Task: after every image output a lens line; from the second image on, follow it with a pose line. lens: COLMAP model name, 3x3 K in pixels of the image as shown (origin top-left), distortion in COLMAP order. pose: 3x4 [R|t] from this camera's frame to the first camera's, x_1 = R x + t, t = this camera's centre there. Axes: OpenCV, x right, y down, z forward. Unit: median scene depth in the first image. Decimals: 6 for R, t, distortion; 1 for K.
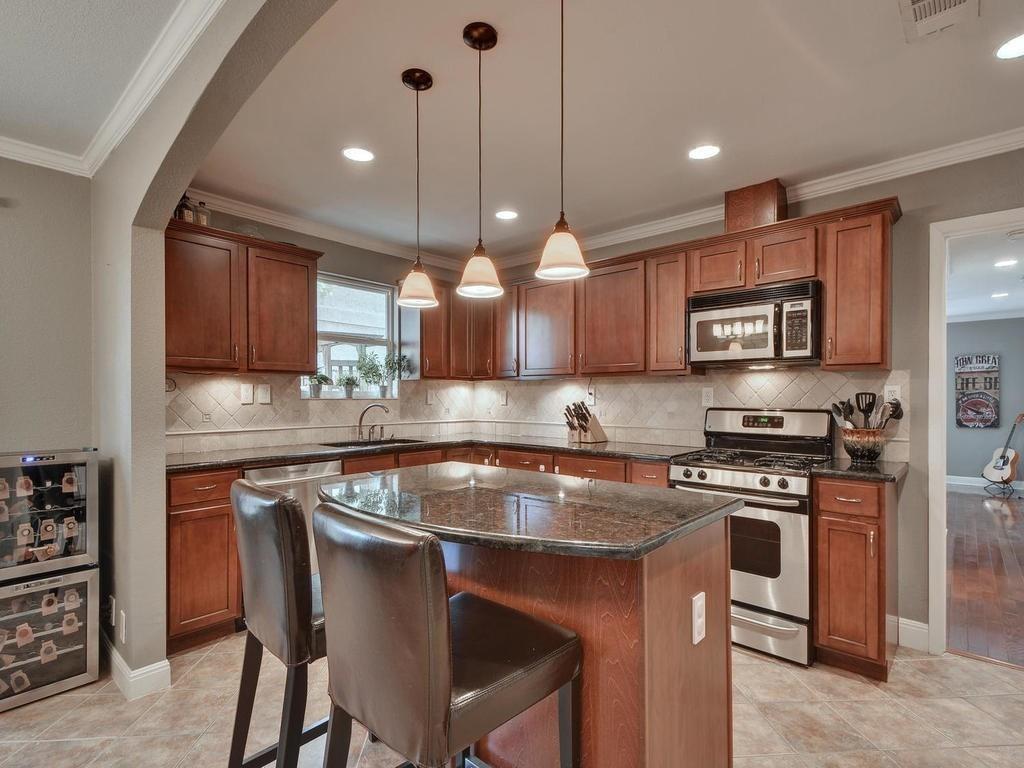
lens RADIAL K [[499.7, 0, 529.2], [0, 499.7, 398.9], [0, 0, 1]] dist [0.012303, -0.000563]
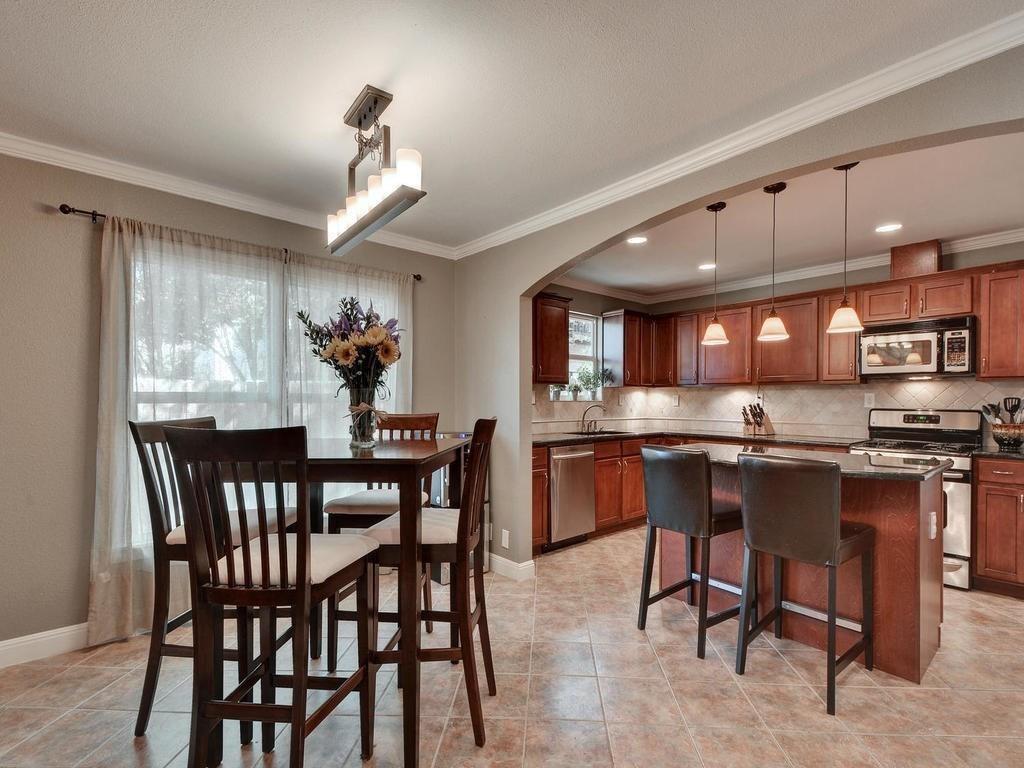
lens RADIAL K [[481.2, 0, 523.9], [0, 481.2, 402.9], [0, 0, 1]] dist [0.022275, -0.014436]
pose [[0.991174, 0.003553, -0.132521, -0.458124], [-0.003164, 0.999990, 0.003148, 0.002117], [0.132531, -0.002701, 0.991175, -0.467965]]
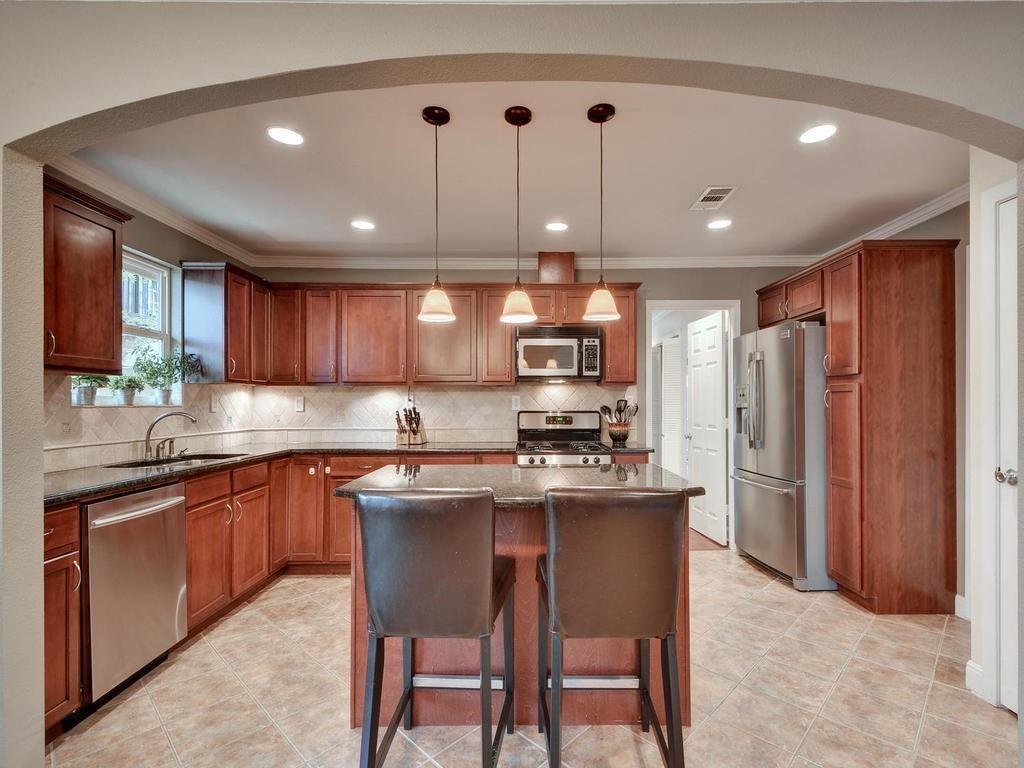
lens RADIAL K [[481.2, 0, 523.9], [0, 481.2, 402.9], [0, 0, 1]] dist [0.022275, -0.014436]
pose [[0.751095, -0.001919, 0.660192, -0.561635], [0.004883, 0.999985, -0.002650, -0.000351], [-0.660177, 0.005214, 0.751092, 0.053860]]
